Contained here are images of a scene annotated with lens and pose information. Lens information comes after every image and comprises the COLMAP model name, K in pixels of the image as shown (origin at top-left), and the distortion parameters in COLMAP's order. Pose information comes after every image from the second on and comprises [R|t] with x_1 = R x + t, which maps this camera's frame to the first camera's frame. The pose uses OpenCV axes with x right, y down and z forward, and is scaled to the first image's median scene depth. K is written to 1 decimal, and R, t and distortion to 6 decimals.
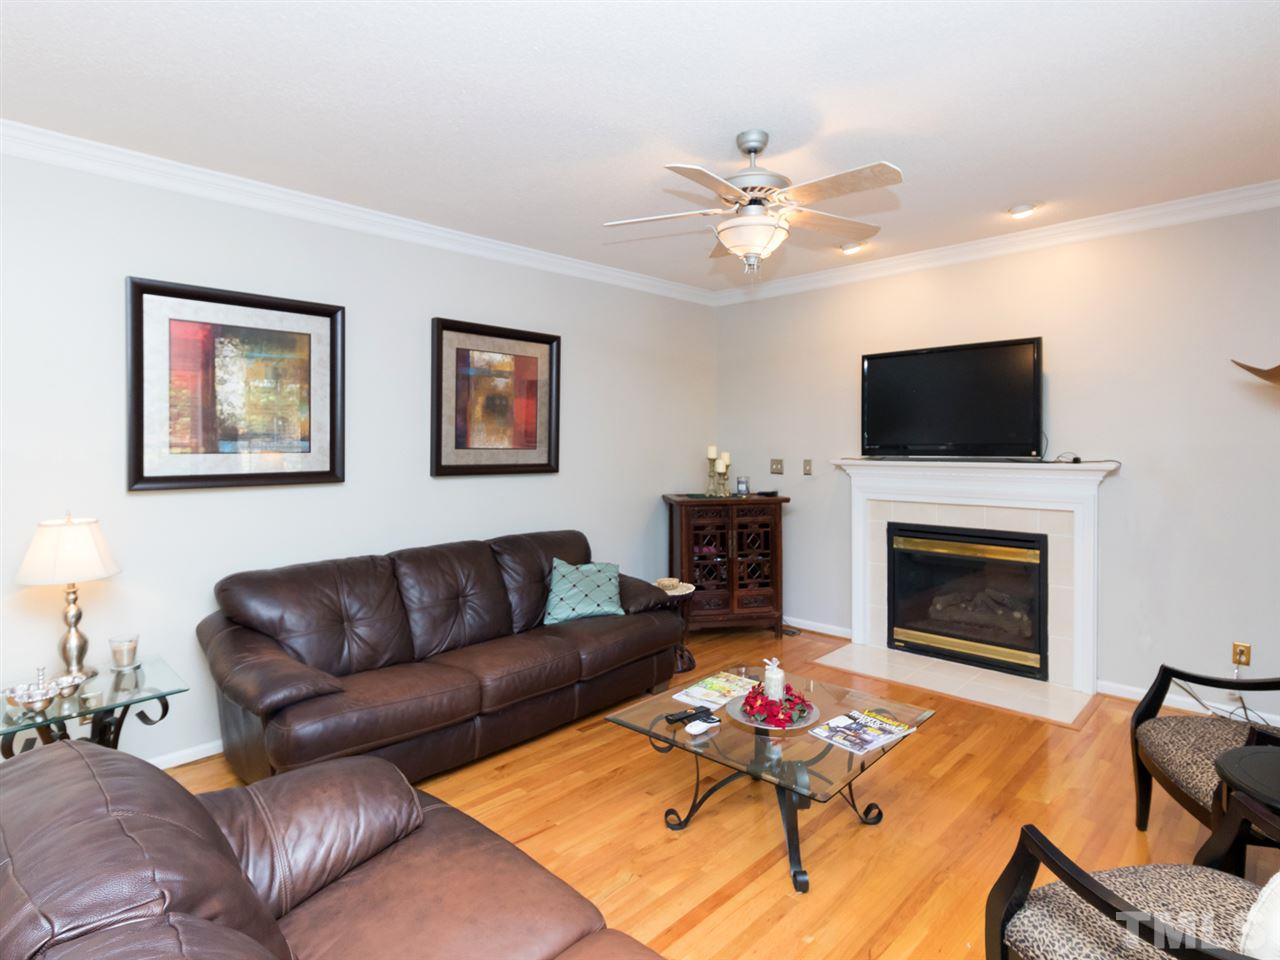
lens RADIAL K [[692.6, 0, 585.2], [0, 692.6, 452.6], [0, 0, 1]] dist [0.031566, 0.001029]
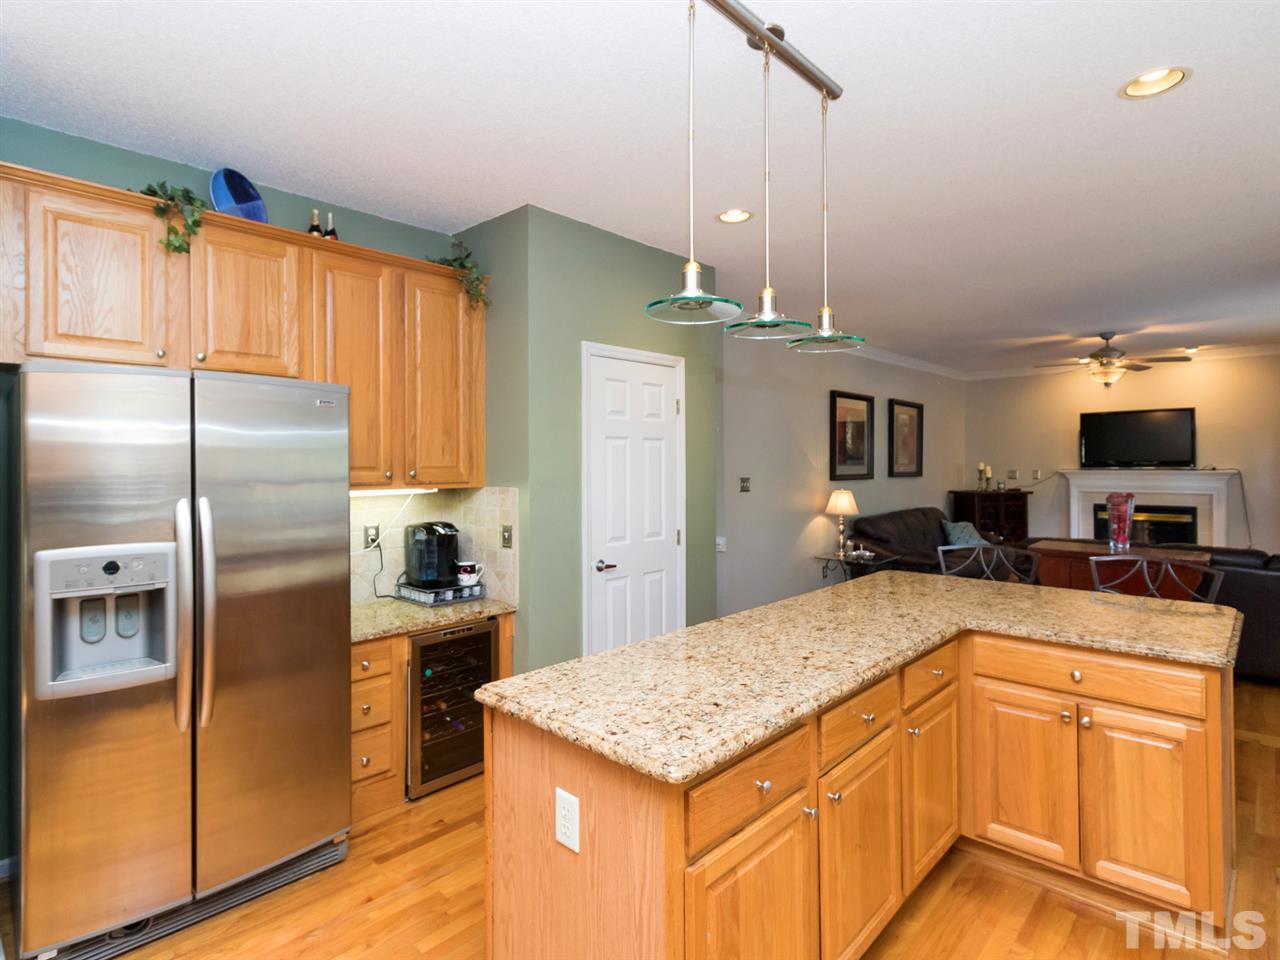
lens RADIAL K [[692.6, 0, 585.2], [0, 692.6, 452.6], [0, 0, 1]] dist [0.031566, 0.001029]
pose [[0.999903, 0.004687, 0.013116, -0.939304], [-0.004359, 0.999679, -0.024959, 0.015282], [-0.013228, 0.024899, 0.999602, -0.849917]]
